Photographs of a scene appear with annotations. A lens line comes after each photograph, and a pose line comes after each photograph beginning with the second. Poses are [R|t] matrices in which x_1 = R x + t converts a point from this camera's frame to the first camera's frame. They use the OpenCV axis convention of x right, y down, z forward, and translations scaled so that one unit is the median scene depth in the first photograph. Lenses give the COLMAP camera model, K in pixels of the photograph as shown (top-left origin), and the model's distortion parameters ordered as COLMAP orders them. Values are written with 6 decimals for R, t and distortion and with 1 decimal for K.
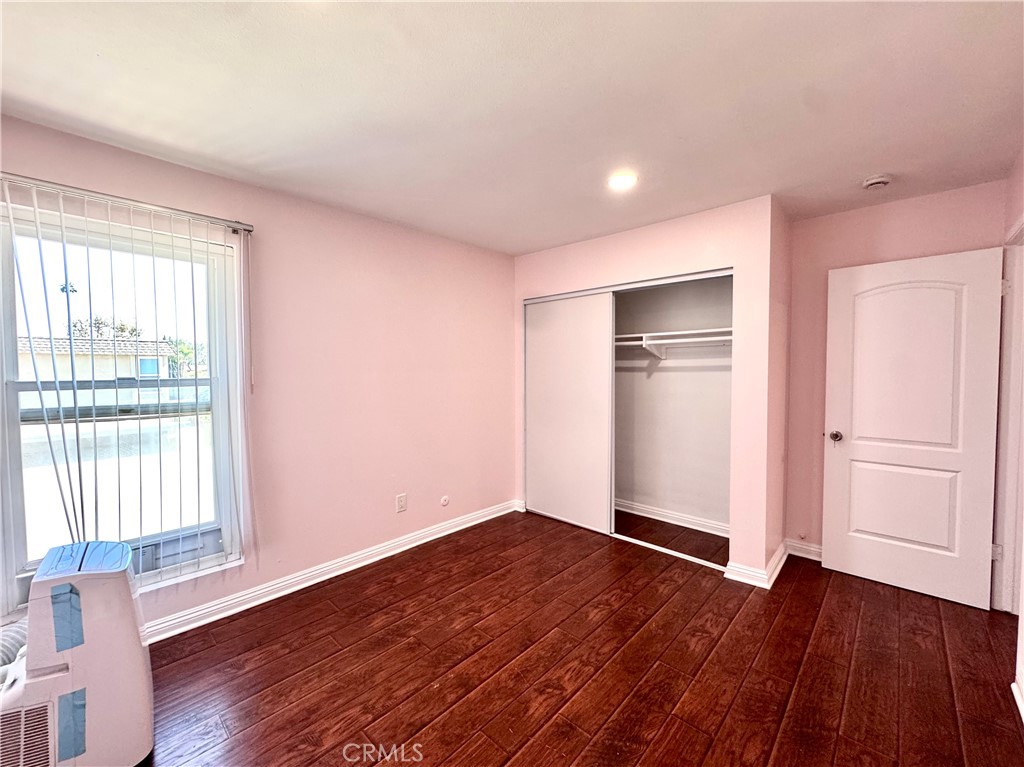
lens RADIAL K [[415.4, 0, 512.0], [0, 415.4, 383.5], [0, 0, 1]] dist [-0.002834, -0.000133]
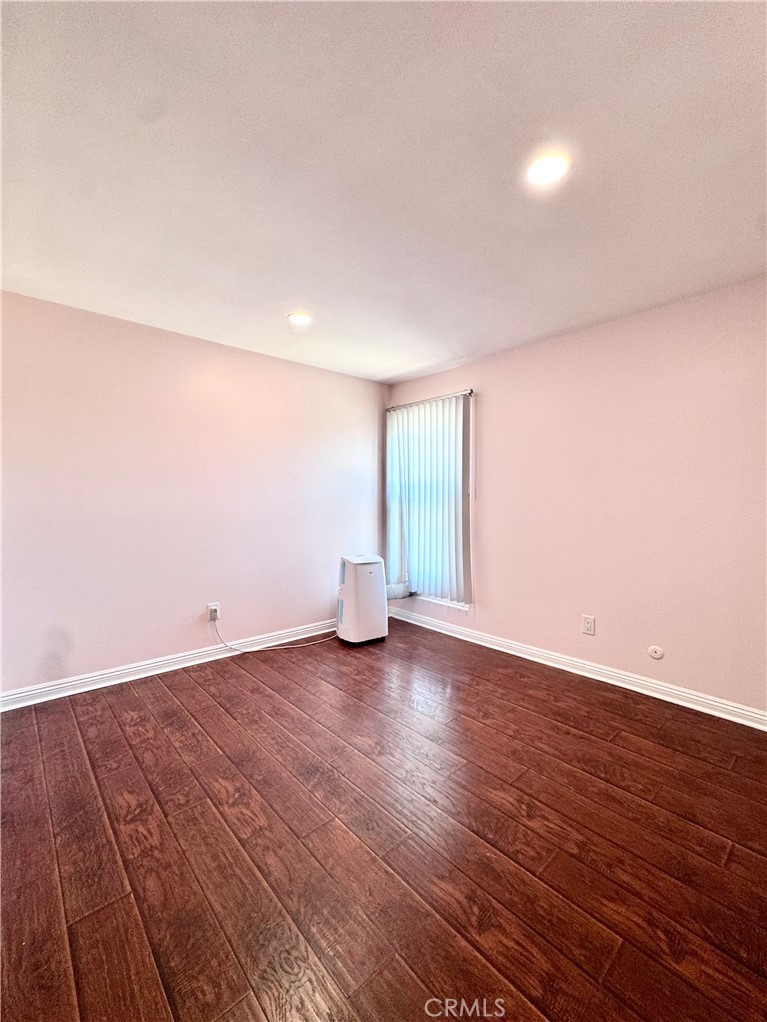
lens RADIAL K [[414.6, 0, 379.5], [0, 414.6, 510.5], [0, 0, 1]] dist [-0.002834, -0.000133]
pose [[-0.082064, 0.031310, -0.996135, 0.838583], [-0.037731, 0.998692, 0.034499, 0.019913], [0.995913, 0.040417, -0.080775, 0.726762]]
